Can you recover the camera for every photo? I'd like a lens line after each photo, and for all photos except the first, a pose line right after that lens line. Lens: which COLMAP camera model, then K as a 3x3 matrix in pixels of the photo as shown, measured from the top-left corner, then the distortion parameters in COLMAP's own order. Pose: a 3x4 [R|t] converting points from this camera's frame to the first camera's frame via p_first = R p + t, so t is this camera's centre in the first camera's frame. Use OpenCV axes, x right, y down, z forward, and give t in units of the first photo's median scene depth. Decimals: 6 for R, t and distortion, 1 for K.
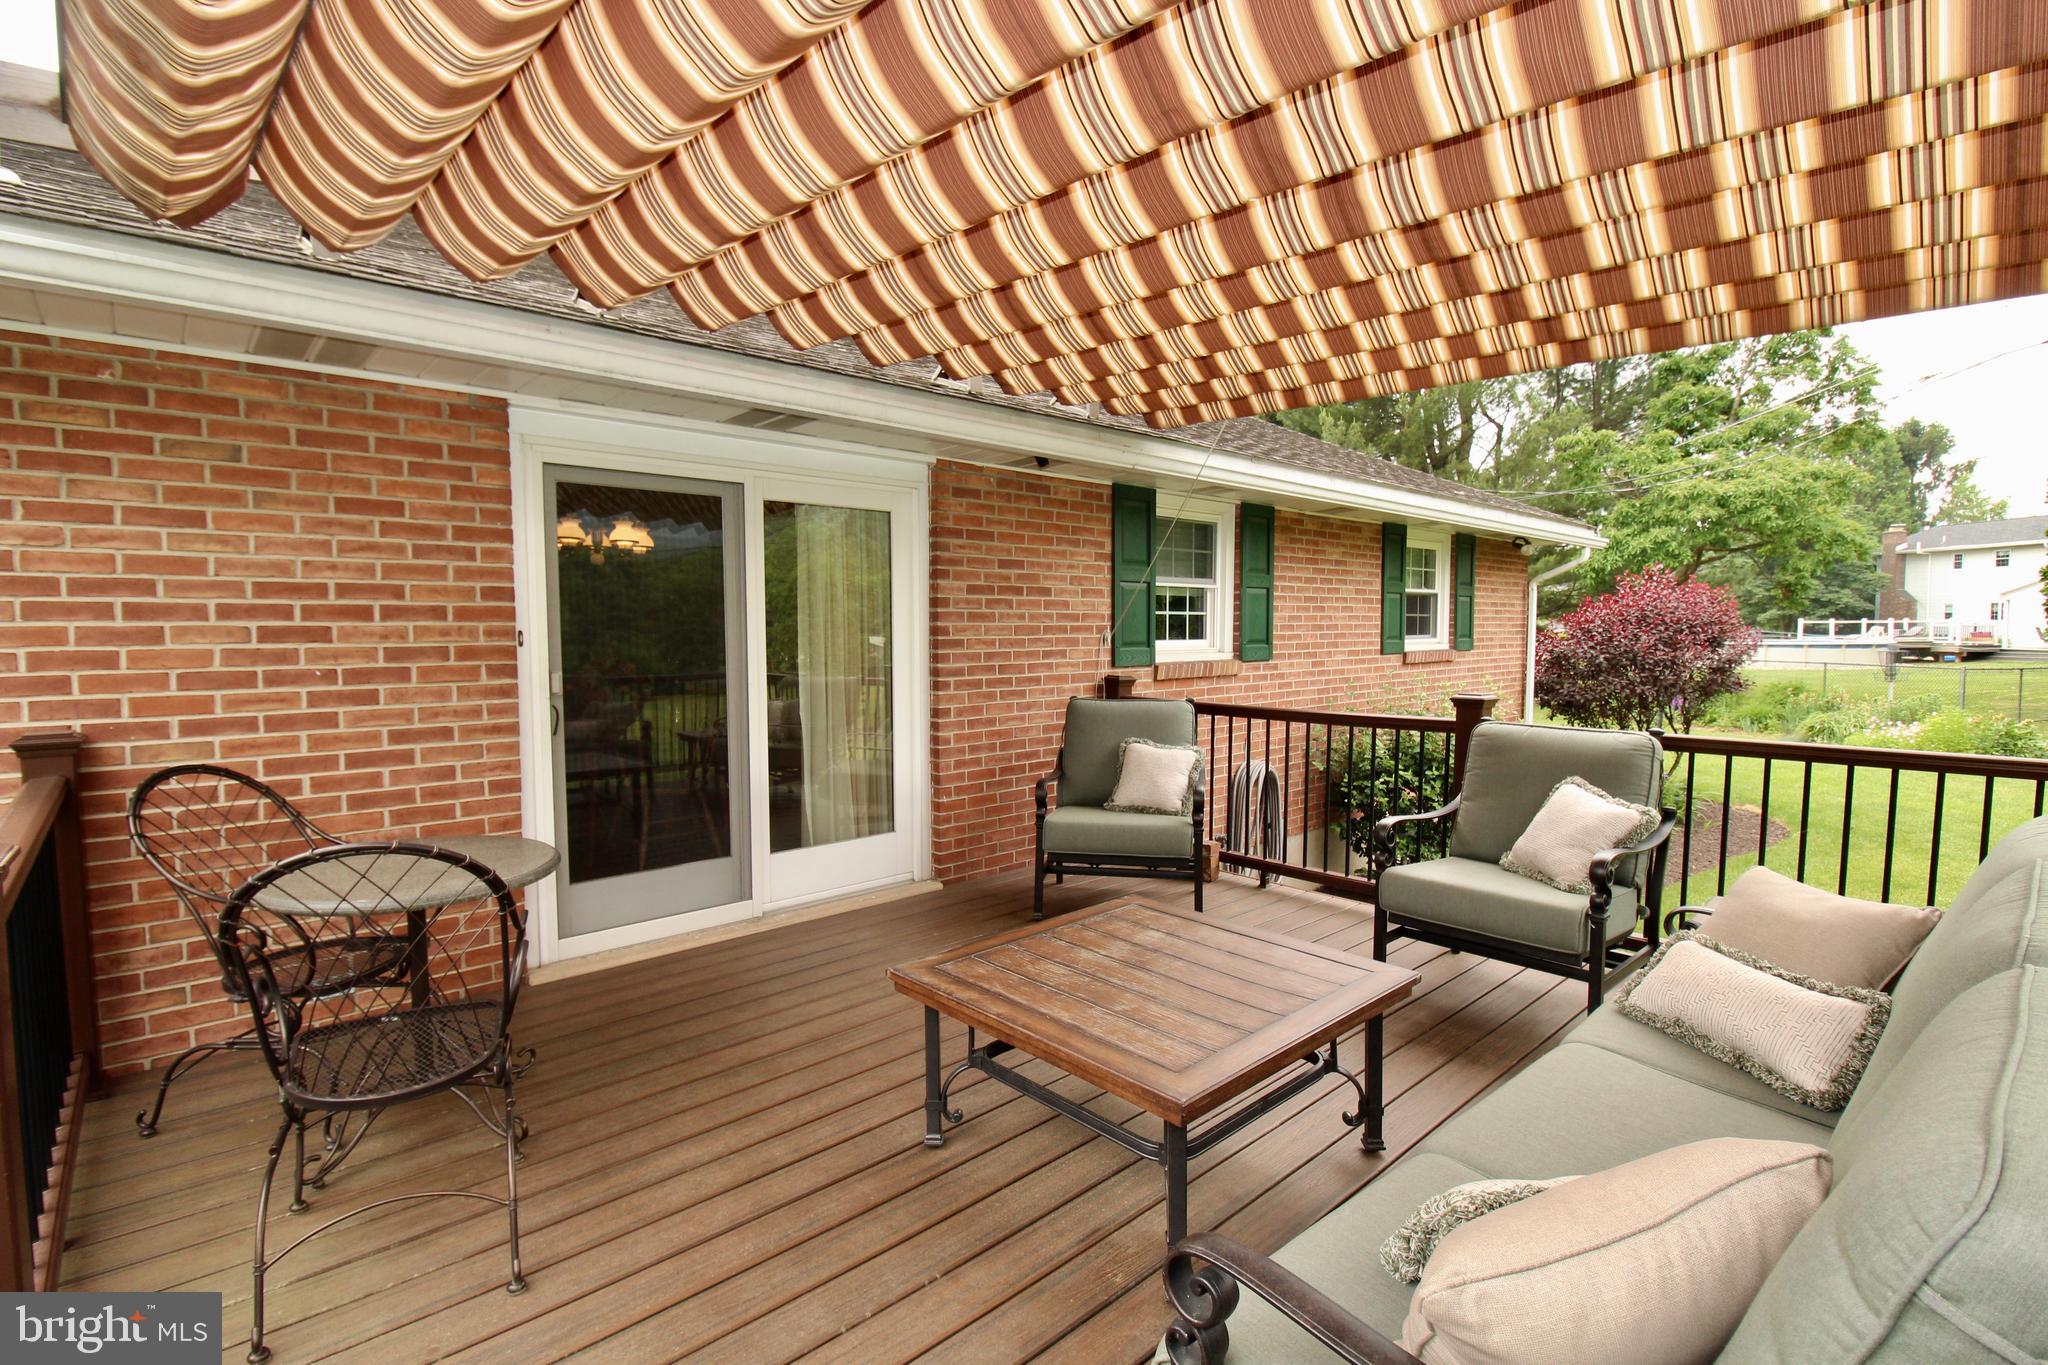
lens RADIAL K [[968.3, 0, 1031.3], [0, 968.3, 683.7], [0, 0, 1]] dist [-0.001467, -0.015189]
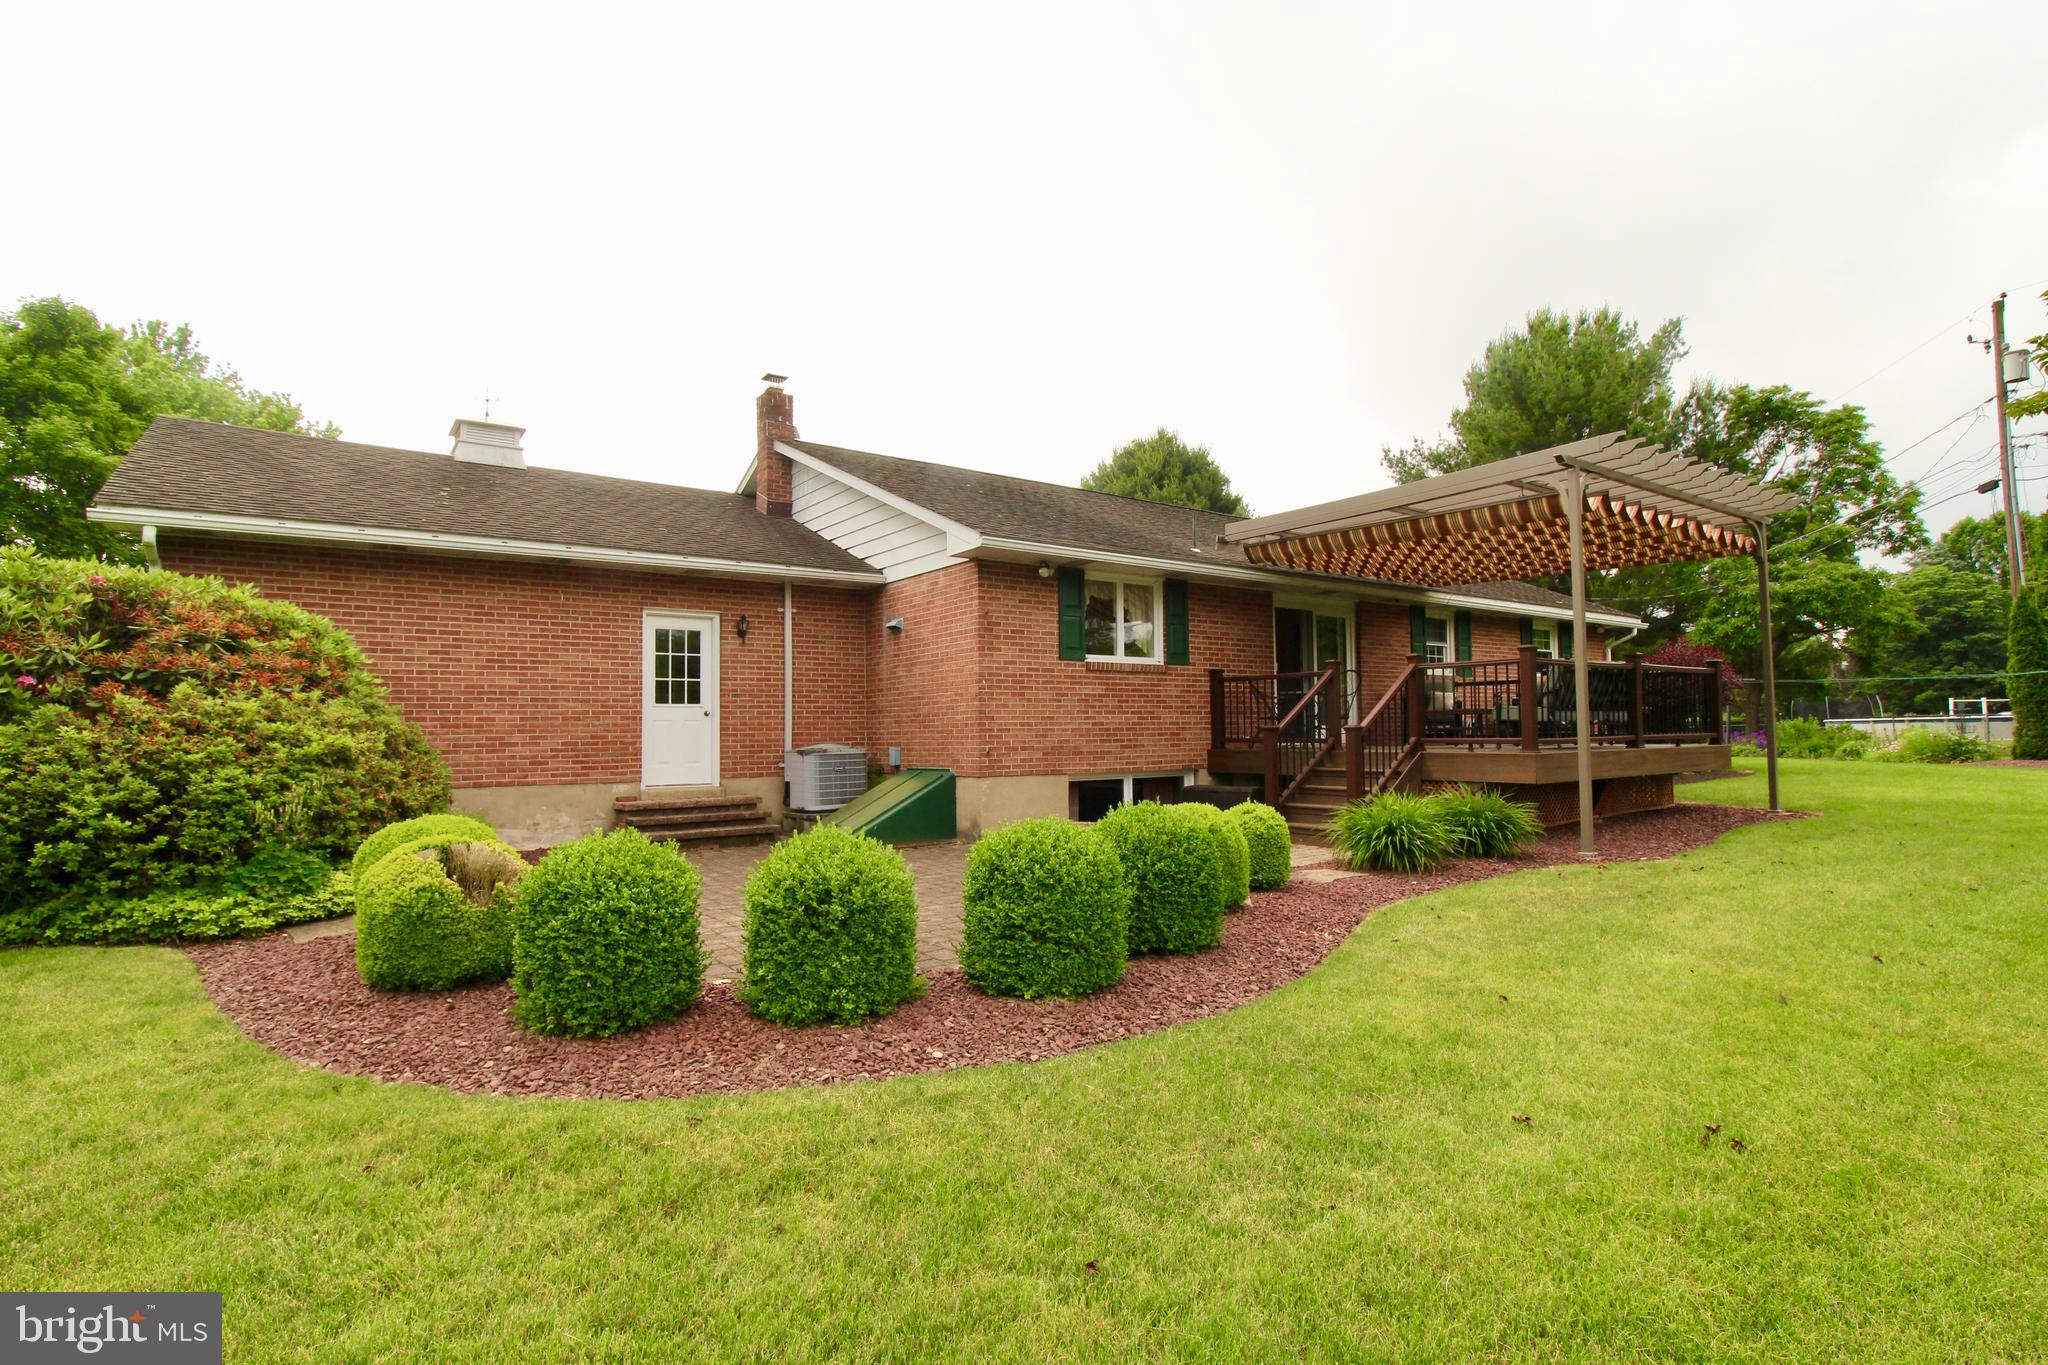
lens RADIAL K [[990.9, 0, 1024.0], [0, 990.9, 682.5], [0, 0, 1]] dist [-0.000883, -0.000147]
pose [[0.991382, -0.016386, -0.129973, -0.401168], [0.001752, 0.993717, -0.111913, 0.199080], [0.130990, 0.110720, 0.985181, -1.173223]]
